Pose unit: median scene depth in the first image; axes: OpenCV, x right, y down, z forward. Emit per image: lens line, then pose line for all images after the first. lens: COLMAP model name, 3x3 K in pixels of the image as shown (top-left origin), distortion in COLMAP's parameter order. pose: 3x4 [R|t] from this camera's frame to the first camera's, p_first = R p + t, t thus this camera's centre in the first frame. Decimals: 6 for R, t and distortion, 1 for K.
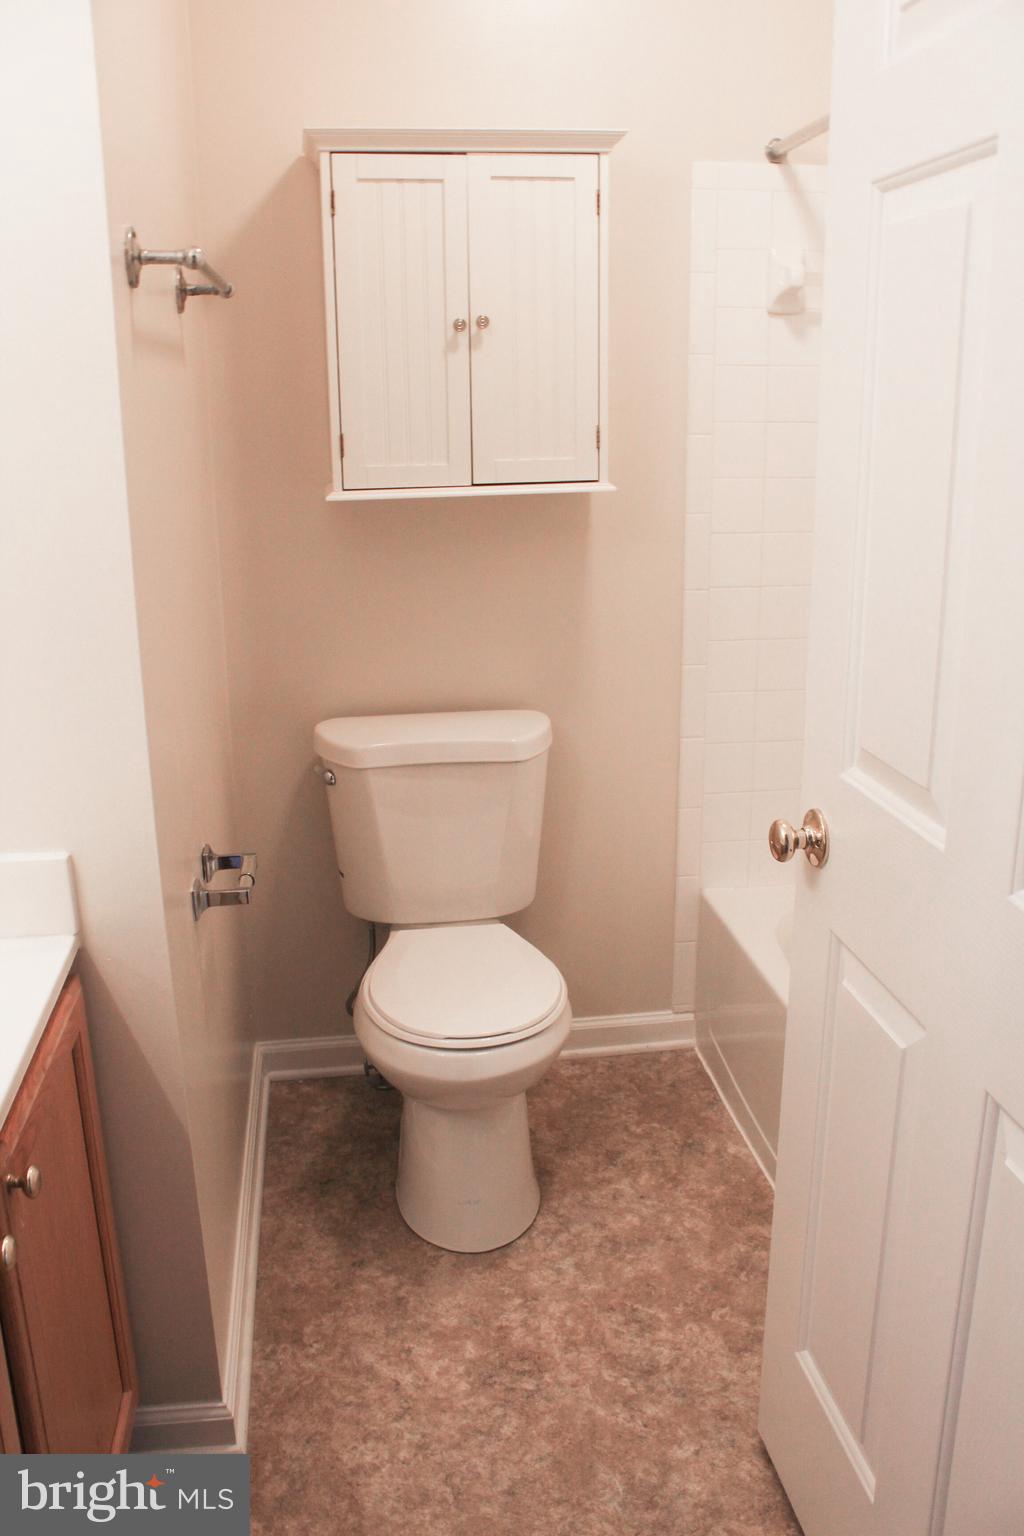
lens RADIAL K [[1295.7, 0, 512.0], [0, 1295.7, 768.0], [0, 0, 1]] dist [-0.160534, 0.146863]
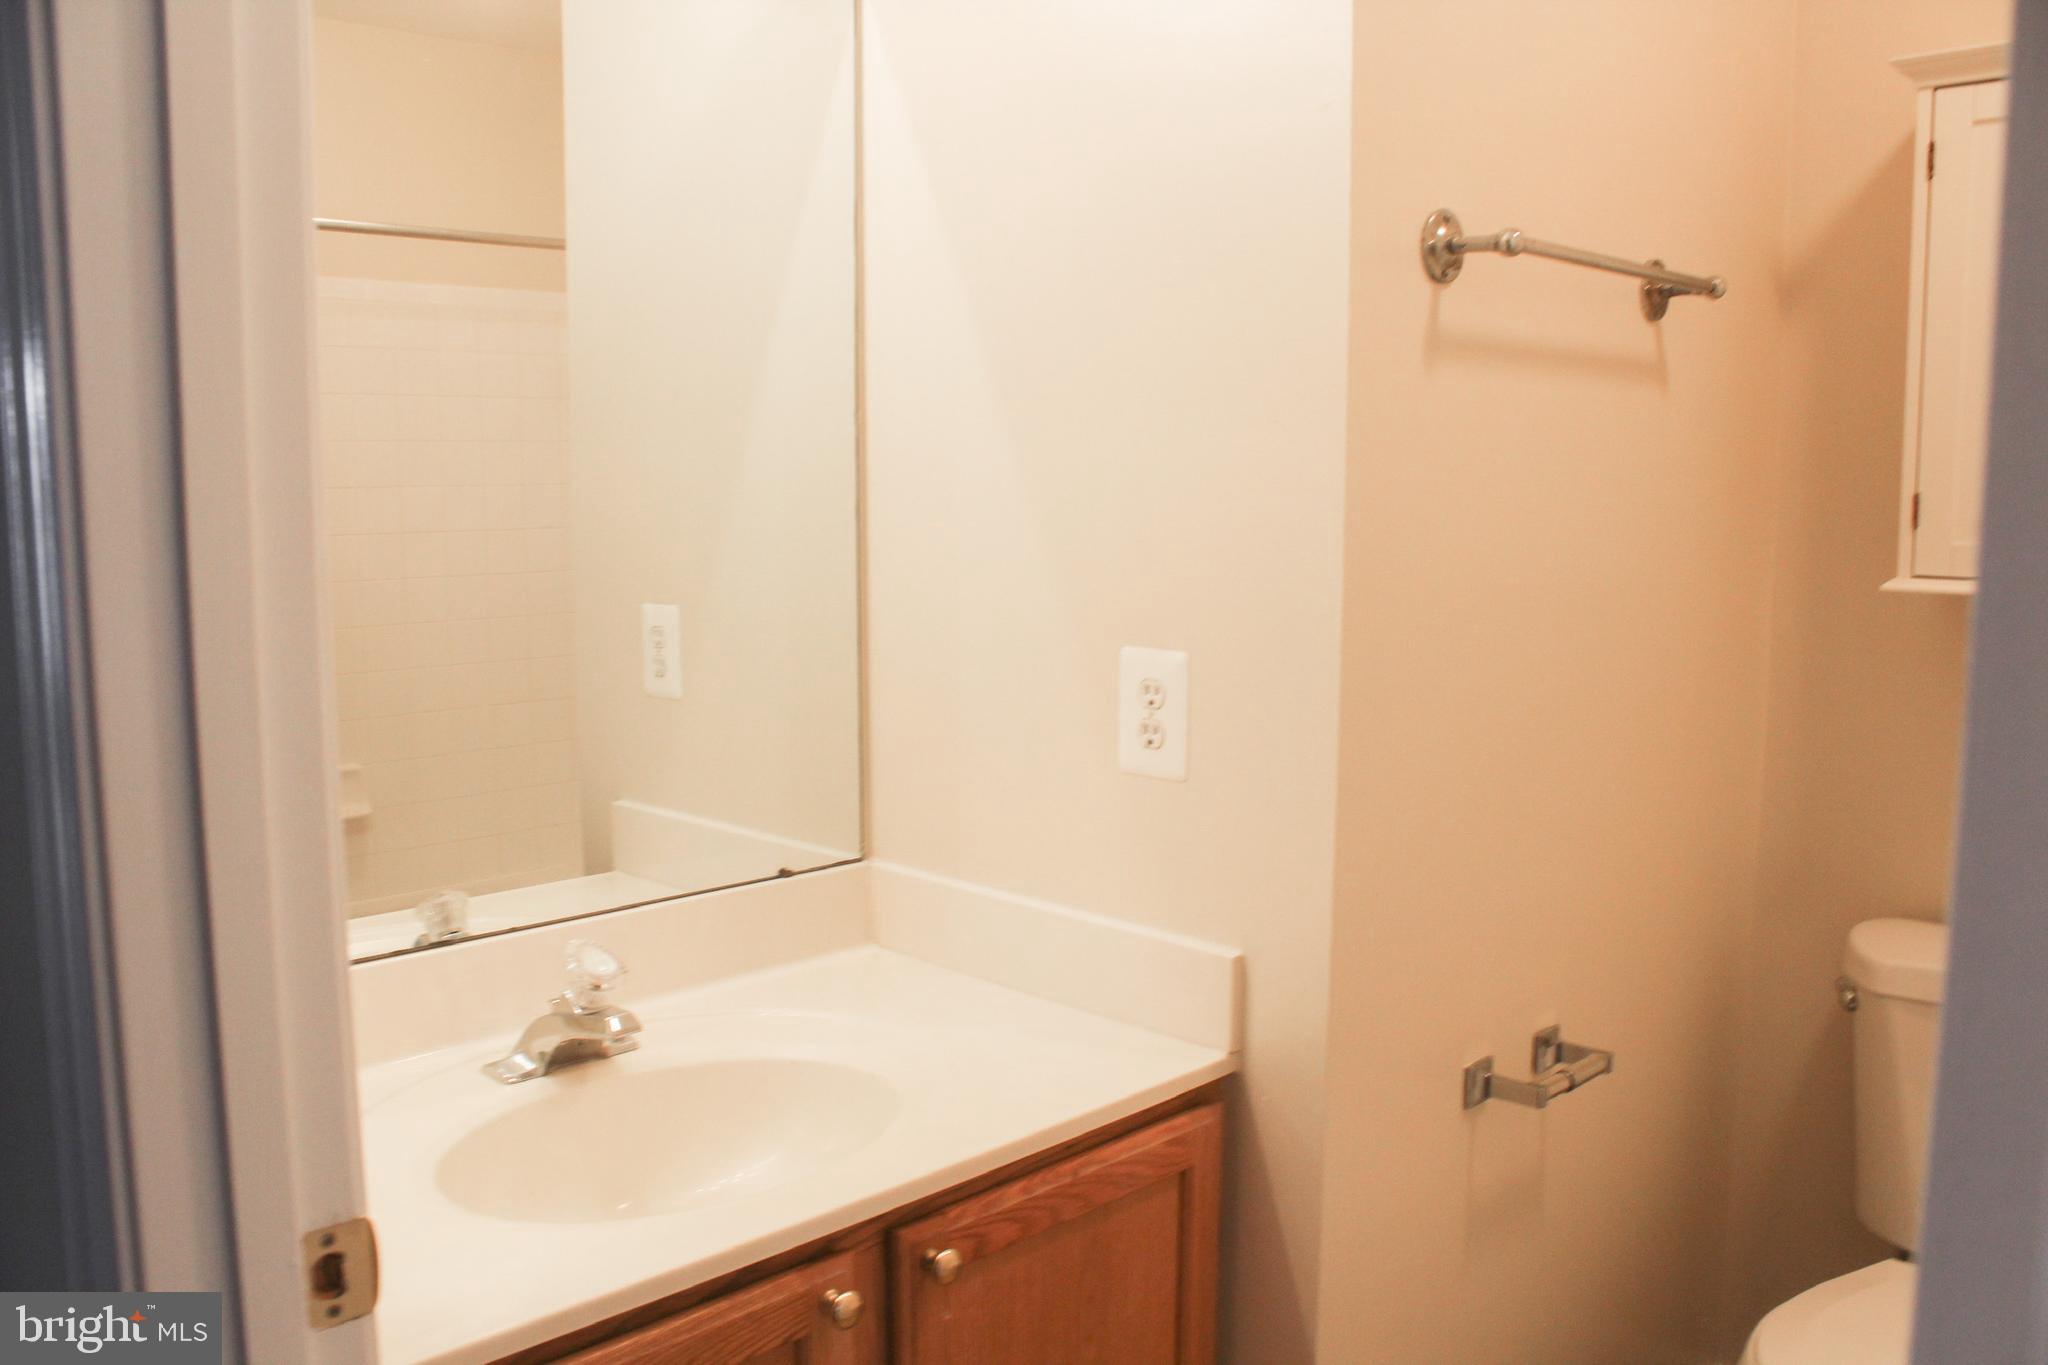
lens RADIAL K [[1727.5, 0, 1024.0], [0, 1727.5, 682.5], [0, 0, 1]] dist [-0.160534, 0.146863]
pose [[0.607927, 0.110506, -0.786265, 0.385401], [-0.234934, 0.970961, -0.045183, -0.017969], [0.758440, 0.212188, 0.616235, 0.161379]]
